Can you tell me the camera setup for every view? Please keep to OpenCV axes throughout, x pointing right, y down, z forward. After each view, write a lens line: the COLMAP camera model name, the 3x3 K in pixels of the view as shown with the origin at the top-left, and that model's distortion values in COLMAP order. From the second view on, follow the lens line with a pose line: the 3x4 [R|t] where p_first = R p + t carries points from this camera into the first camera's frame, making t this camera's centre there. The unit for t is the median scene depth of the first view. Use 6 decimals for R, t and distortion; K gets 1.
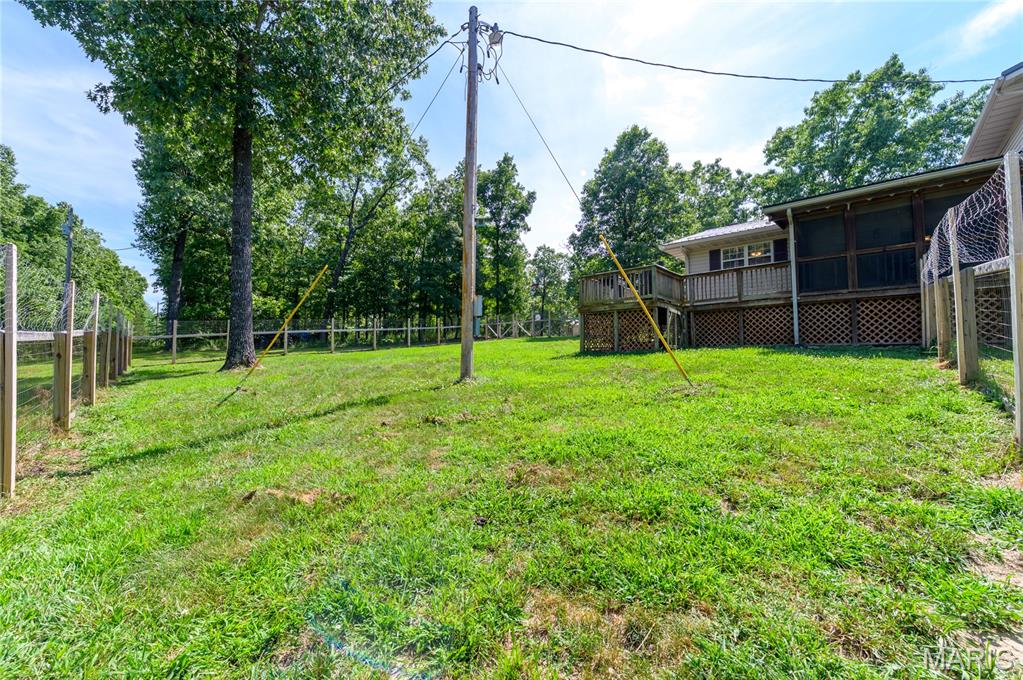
lens RADIAL K [[409.7, 0, 511.5], [0, 409.7, 340.0], [0, 0, 1]] dist [-0.000047, -0.000047]
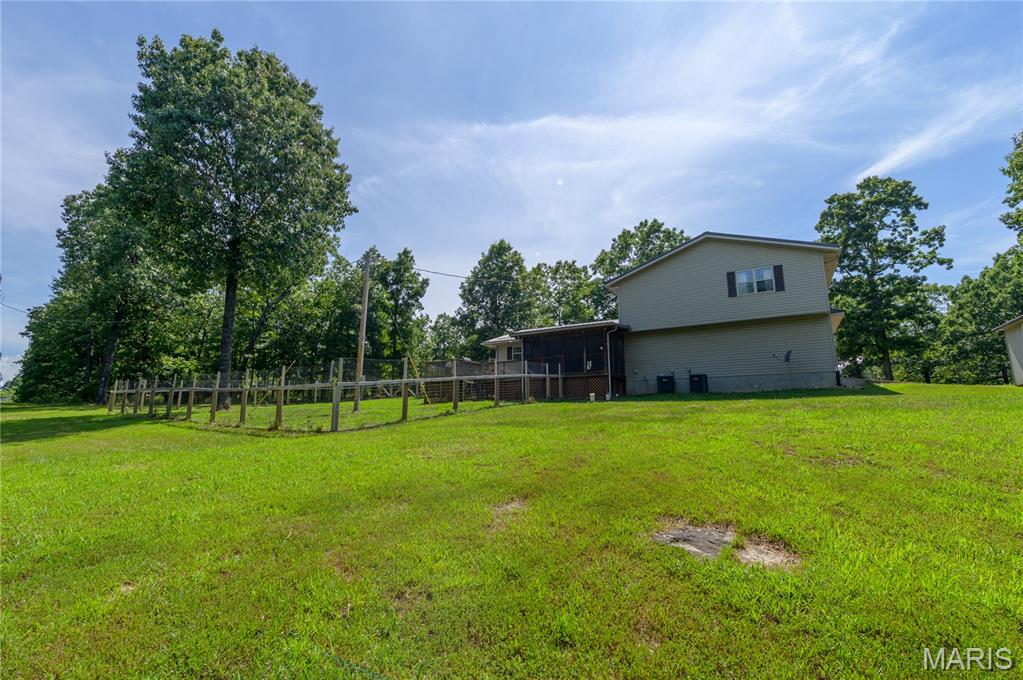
lens RADIAL K [[462.0, 0, 511.5], [0, 462.0, 340.0], [0, 0, 1]] dist [0.000002, 0.000104]
pose [[0.983138, 0.034865, 0.179509, 0.060227], [-0.010654, 0.990909, -0.134109, 0.005521], [-0.182552, 0.129935, 0.974572, -0.381841]]
